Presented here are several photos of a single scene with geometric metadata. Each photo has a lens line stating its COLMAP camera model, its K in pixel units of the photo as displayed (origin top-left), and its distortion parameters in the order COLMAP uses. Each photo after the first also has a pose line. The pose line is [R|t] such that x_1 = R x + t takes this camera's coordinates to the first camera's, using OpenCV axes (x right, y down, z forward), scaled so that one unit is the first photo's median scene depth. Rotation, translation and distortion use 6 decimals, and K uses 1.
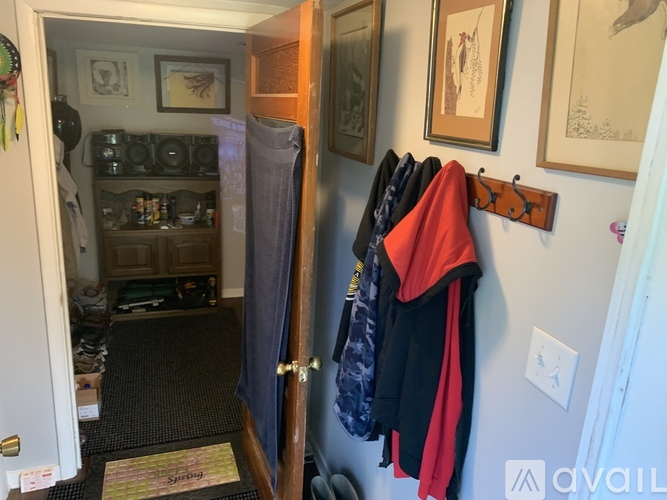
lens RADIAL K [[528.7, 0, 329.0], [0, 528.7, 251.3], [0, 0, 1]] dist [0.065452, -0.084071]
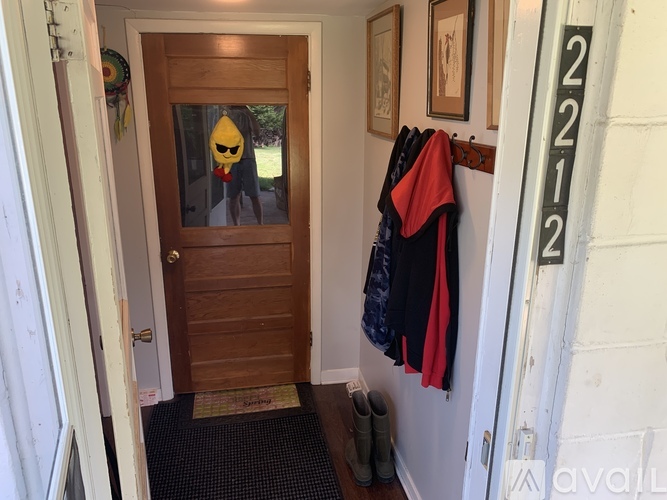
lens RADIAL K [[528.7, 0, 329.0], [0, 528.7, 251.3], [0, 0, 1]] dist [0.065452, -0.084071]
pose [[0.990249, -0.008000, -0.139077, 0.120331], [0.009892, 0.999868, 0.012916, 0.101229], [0.138955, -0.014166, 0.990197, -0.328545]]
